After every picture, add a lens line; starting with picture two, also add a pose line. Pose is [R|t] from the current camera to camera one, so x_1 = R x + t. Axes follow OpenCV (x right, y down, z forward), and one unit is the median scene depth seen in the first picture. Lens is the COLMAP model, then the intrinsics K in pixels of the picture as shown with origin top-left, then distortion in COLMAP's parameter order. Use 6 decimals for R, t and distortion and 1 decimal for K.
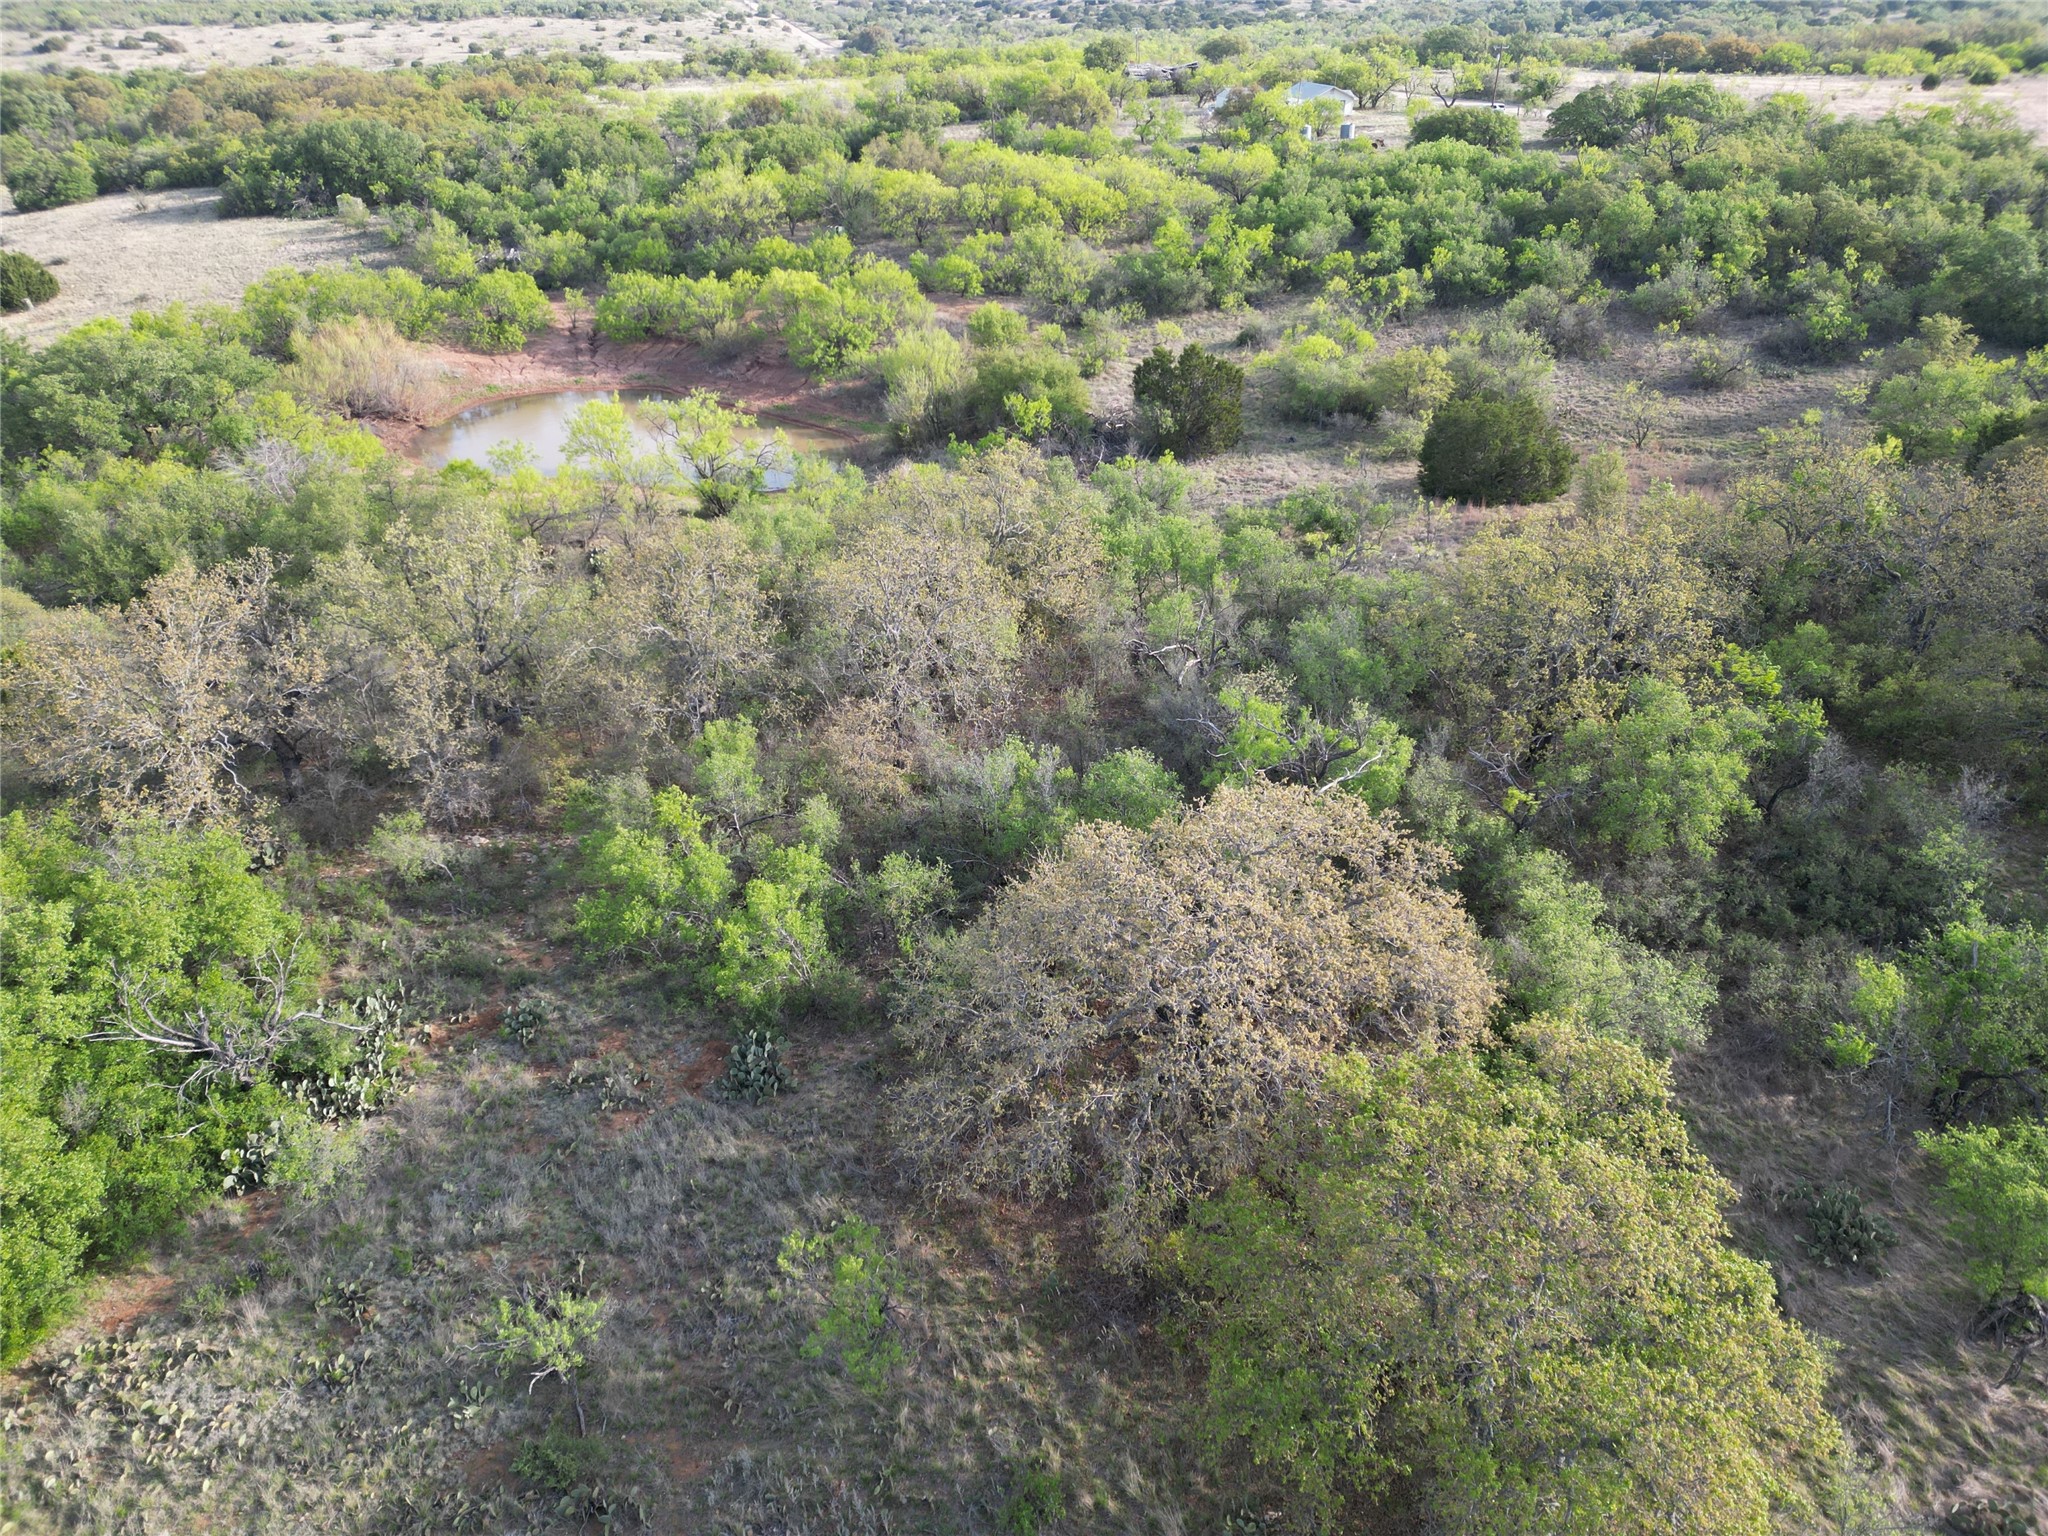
lens RADIAL K [[1428.4, 0, 1020.3], [0, 1428.4, 769.9], [0, 0, 1]] dist [0.088062, -0.082749]
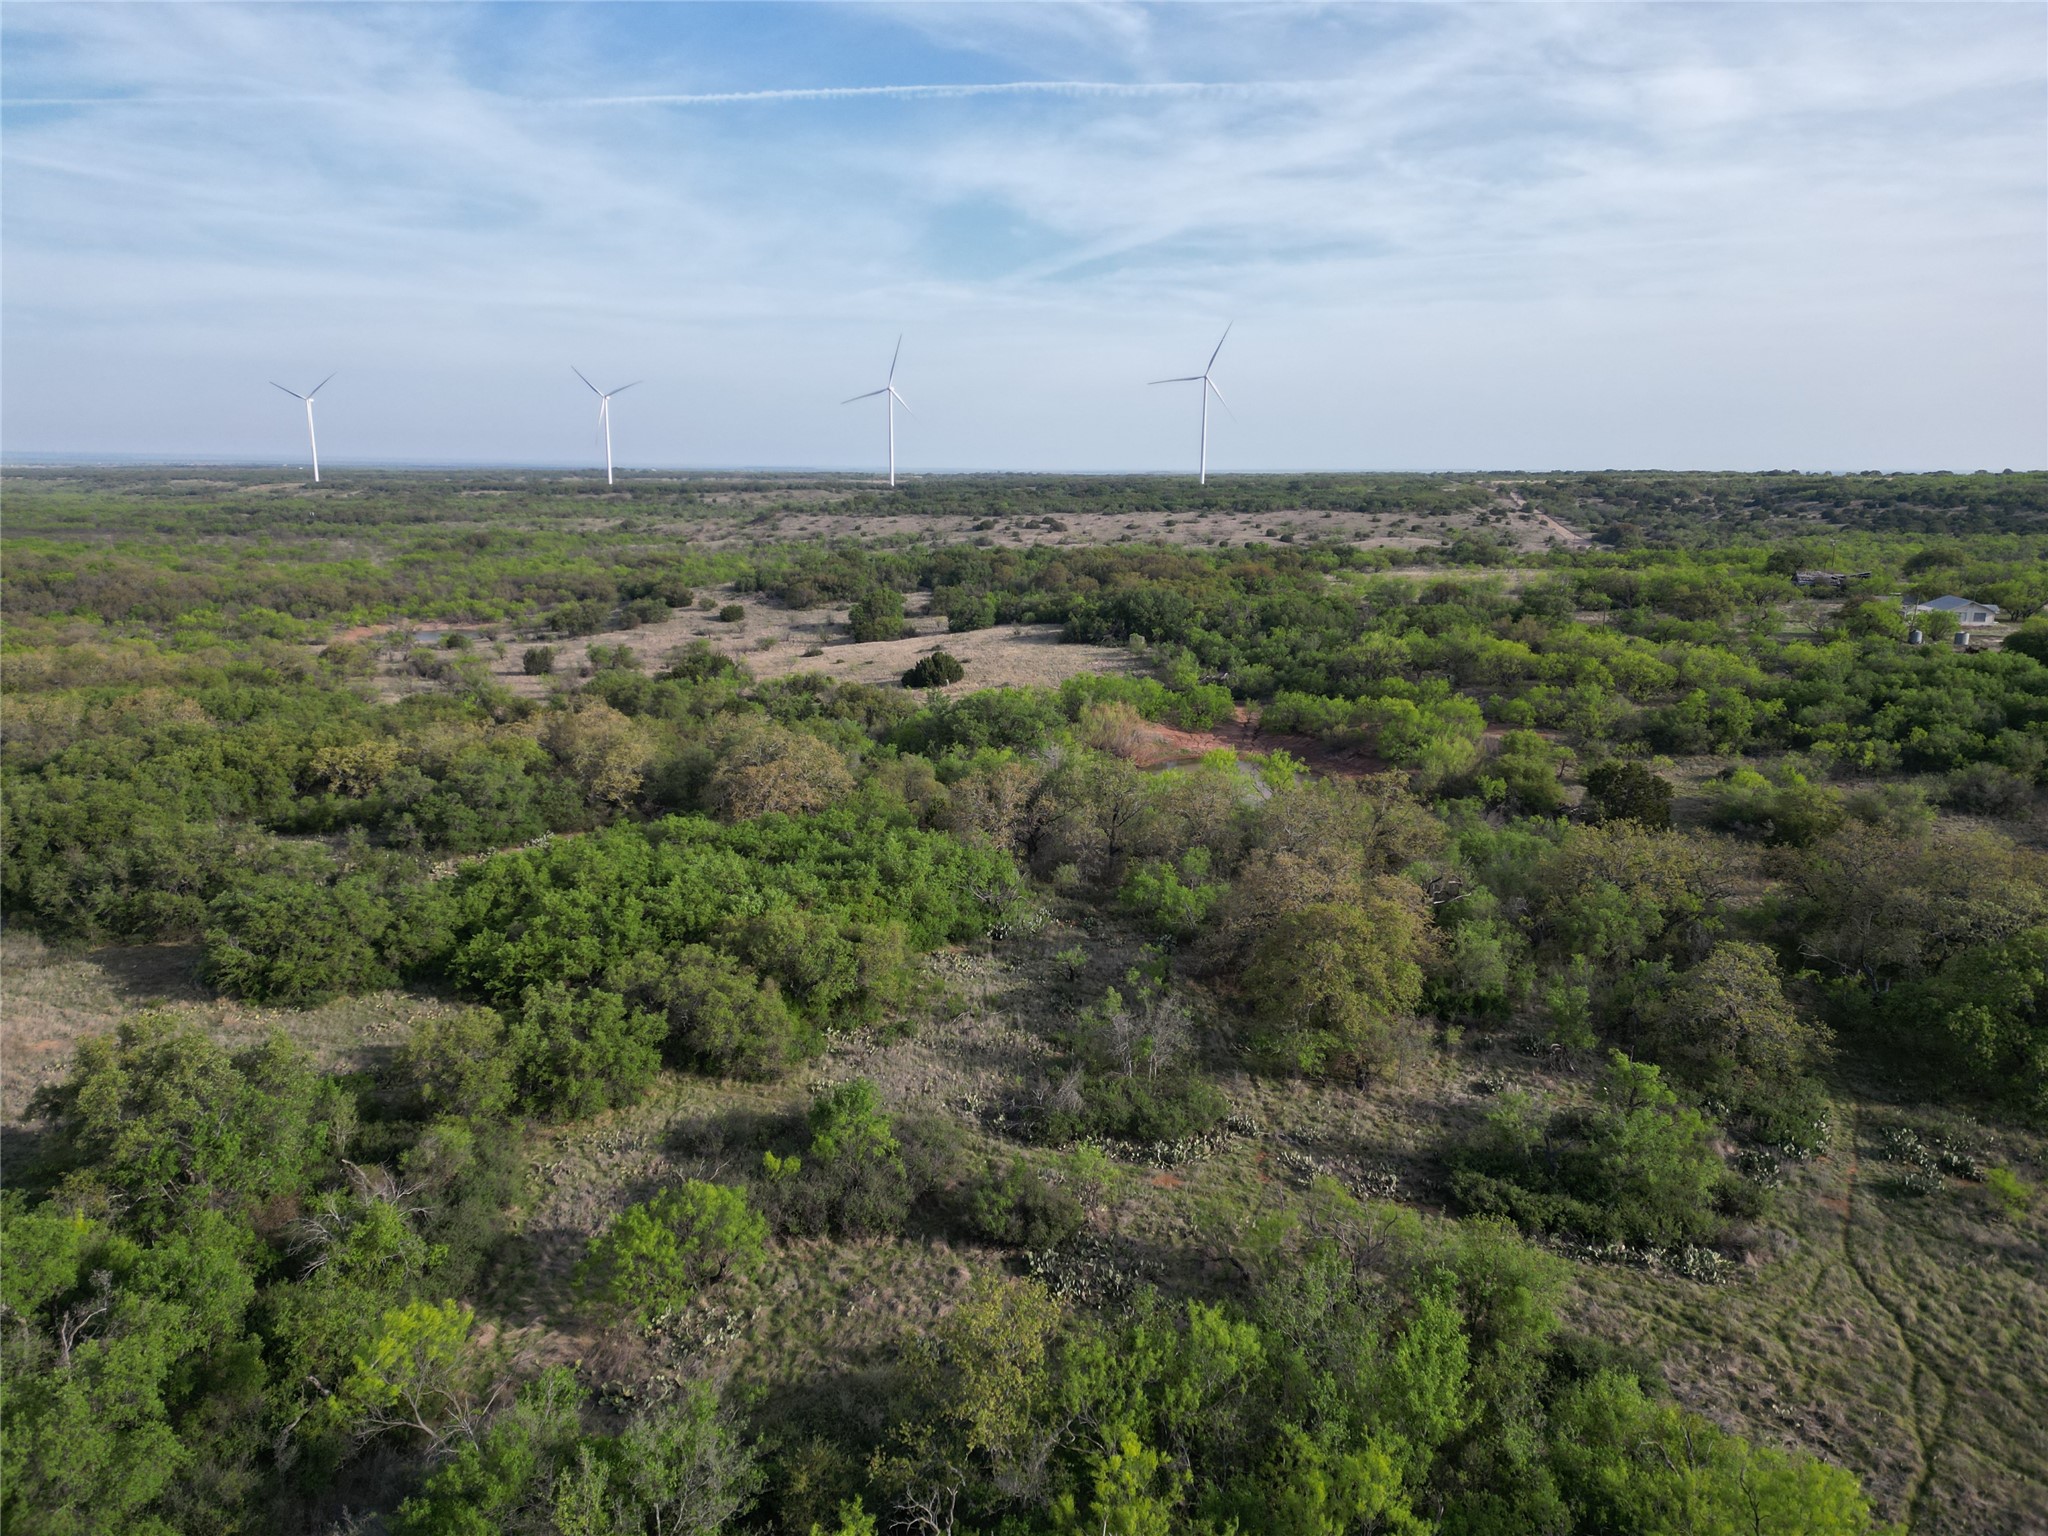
lens RADIAL K [[1423.4, 0, 1022.5], [0, 1423.4, 779.2], [0, 0, 1]] dist [0.099000, -0.102071]
pose [[0.875591, 0.117460, -0.468555, 0.148281], [-0.245110, 0.943872, -0.221421, 0.106805], [0.416248, 0.308722, 0.855236, -0.273704]]
